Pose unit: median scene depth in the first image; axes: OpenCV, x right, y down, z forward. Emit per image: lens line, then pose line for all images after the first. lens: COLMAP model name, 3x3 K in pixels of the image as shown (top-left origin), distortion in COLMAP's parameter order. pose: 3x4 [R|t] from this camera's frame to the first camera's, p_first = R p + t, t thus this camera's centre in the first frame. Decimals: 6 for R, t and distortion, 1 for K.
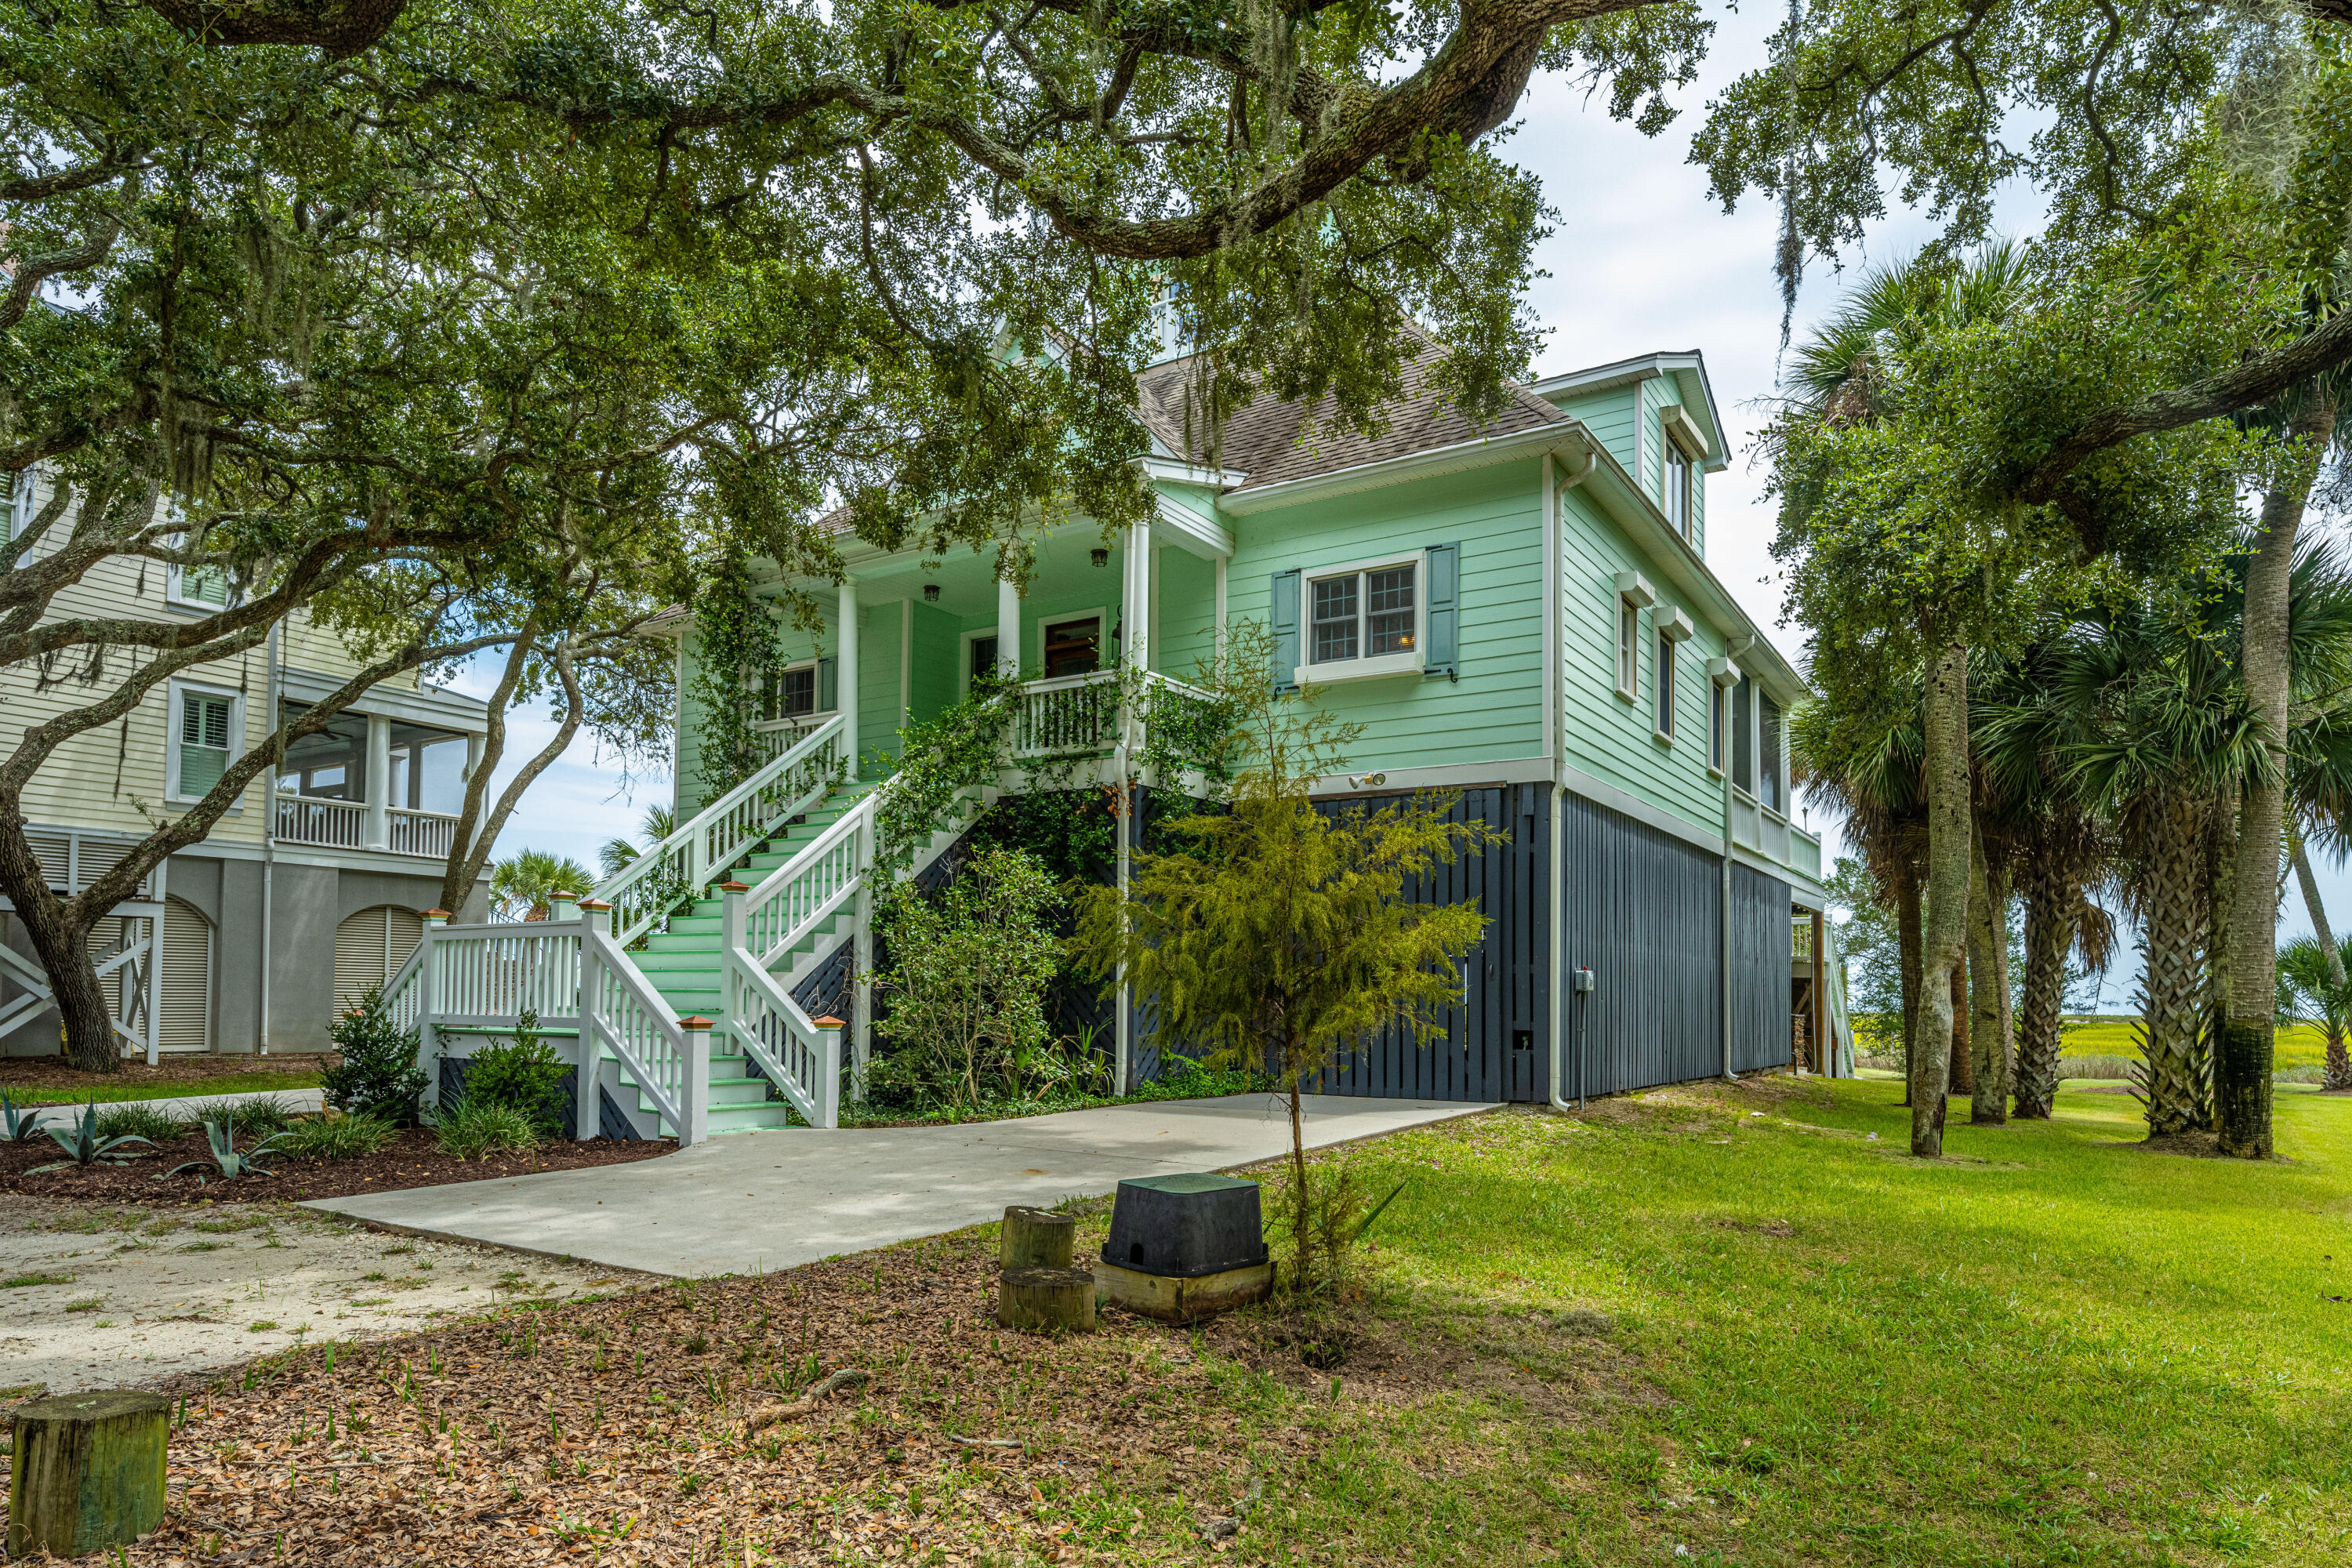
lens RADIAL K [[1379.9, 0, 1175.7], [0, 1379.9, 936.0], [0, 0, 1]] dist [-0.000465, -0.000302]
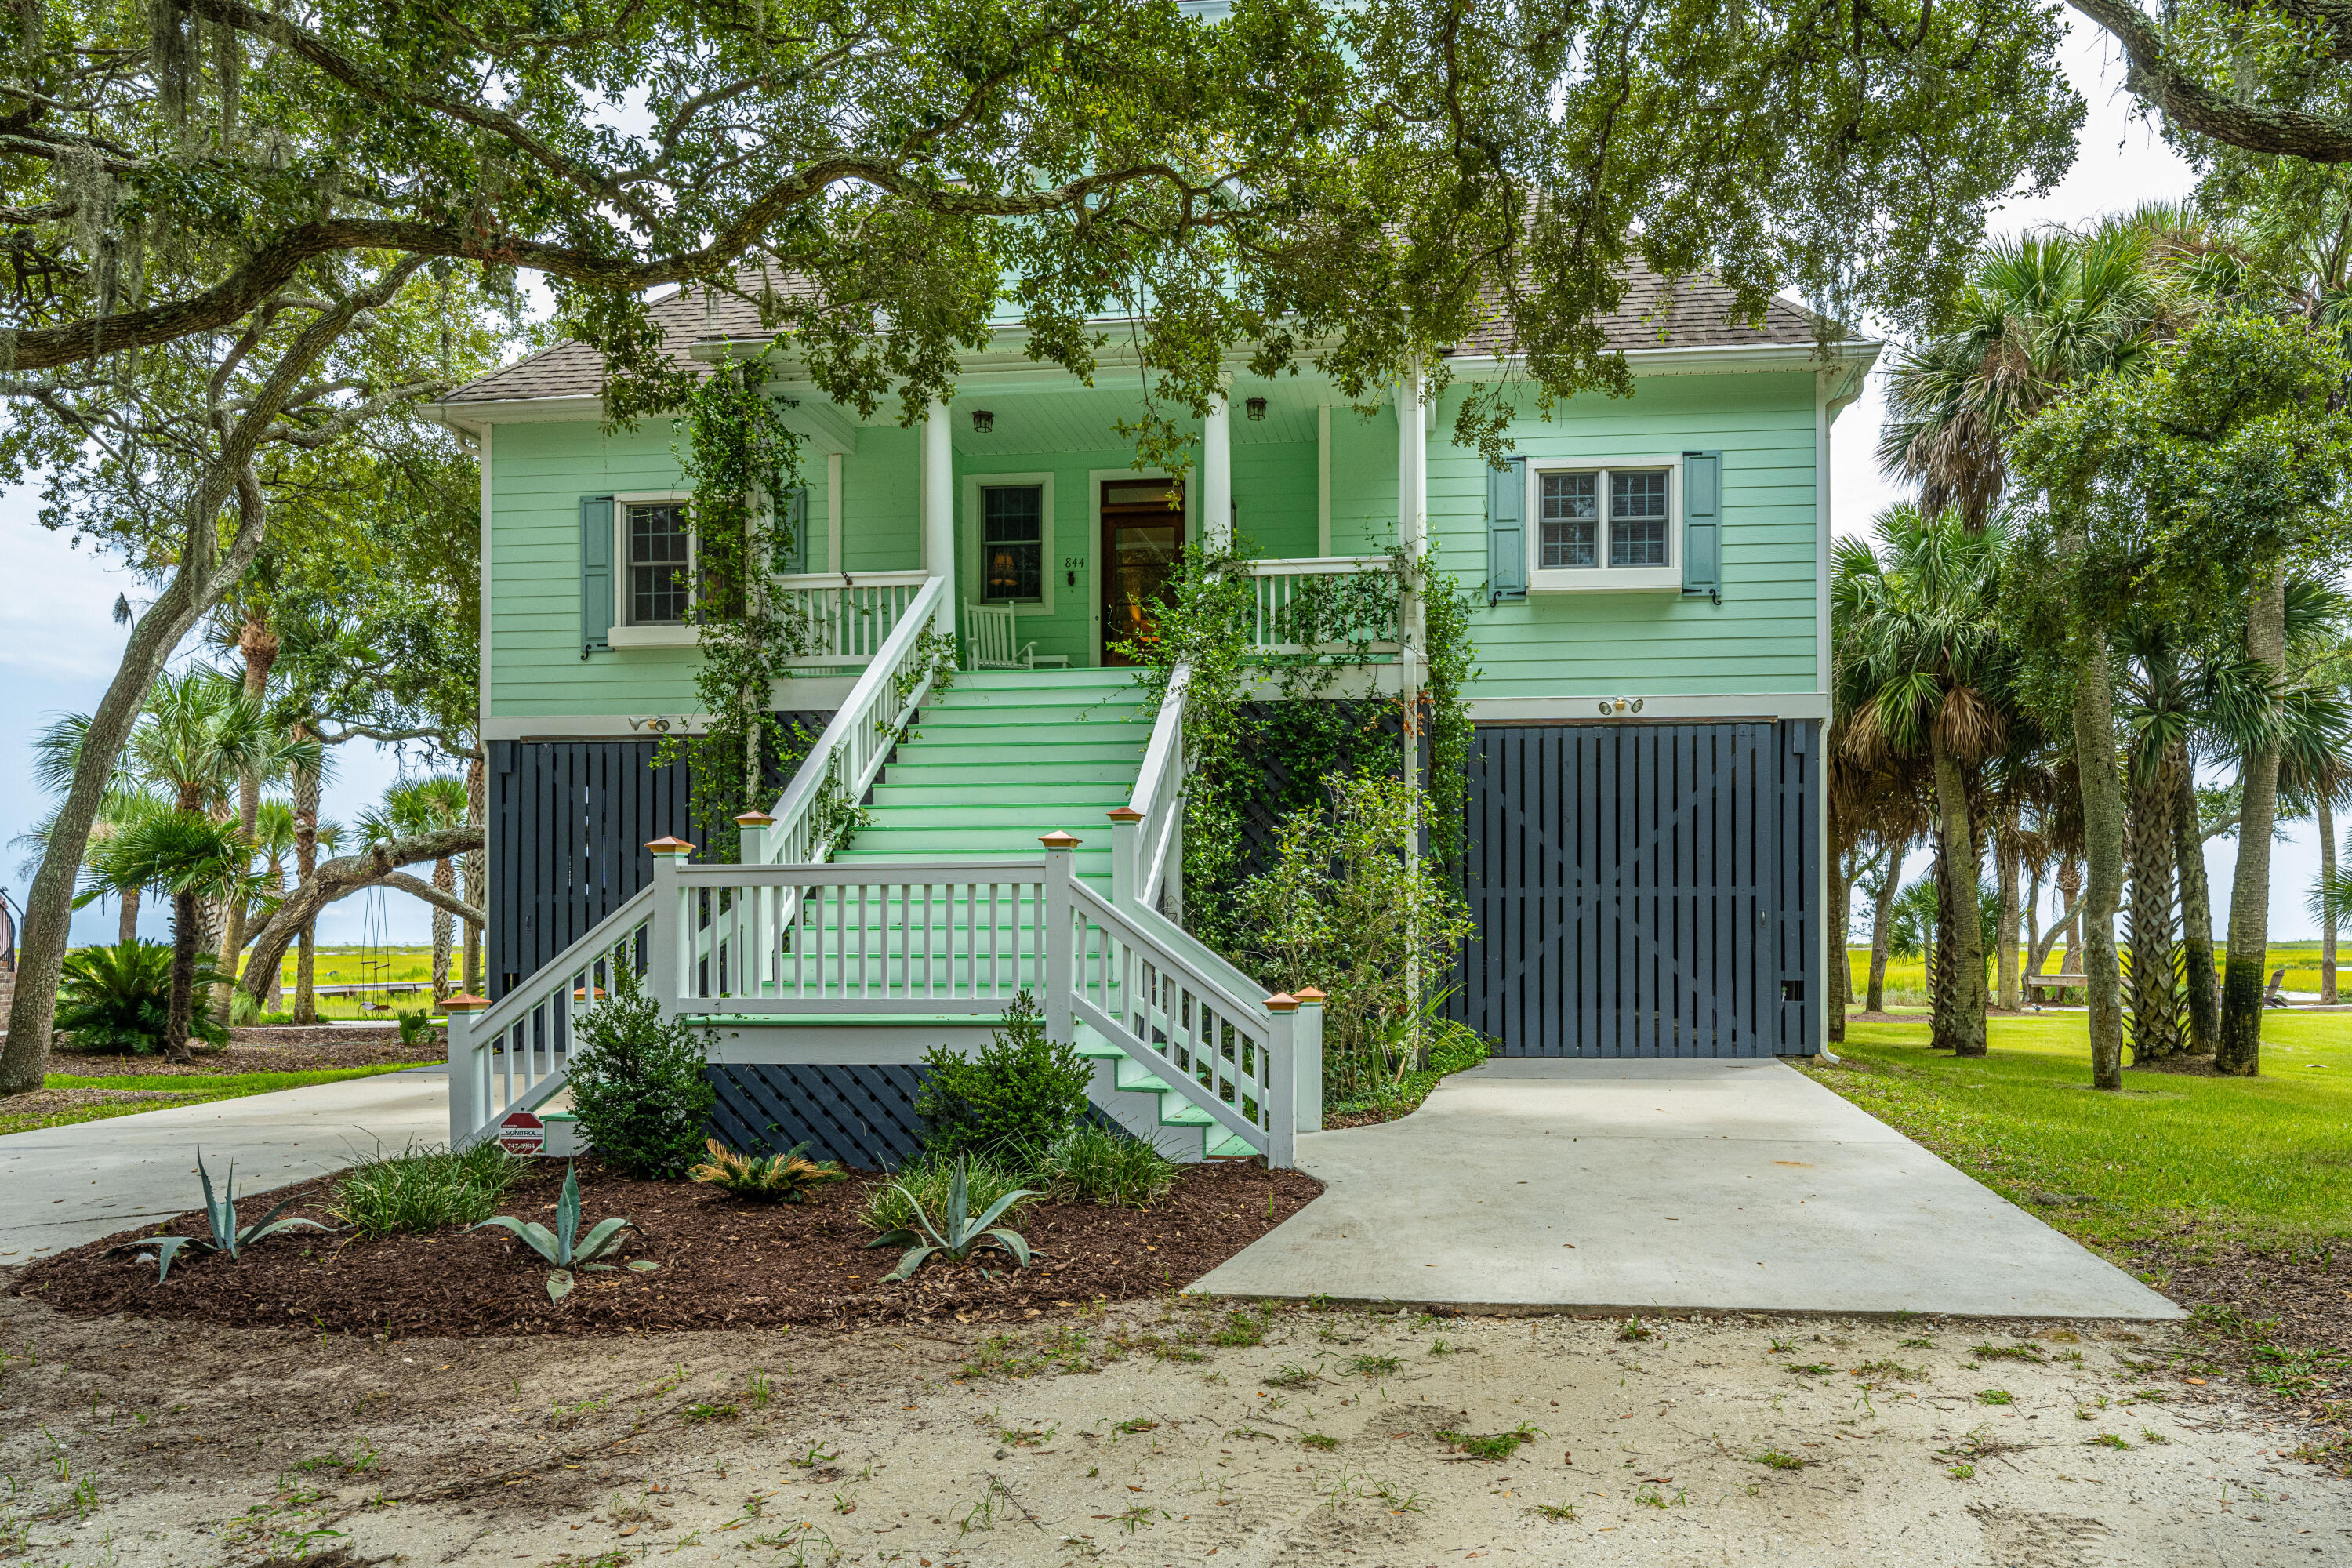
lens RADIAL K [[1598.6, 0, 1264.0], [0, 1598.6, 924.1], [0, 0, 1]] dist [-0.002416, -0.001847]
pose [[0.897791, -0.009385, 0.440322, -0.523442], [-0.007708, 0.999285, 0.037015, -0.007662], [-0.440355, -0.036626, 0.897076, 0.162564]]
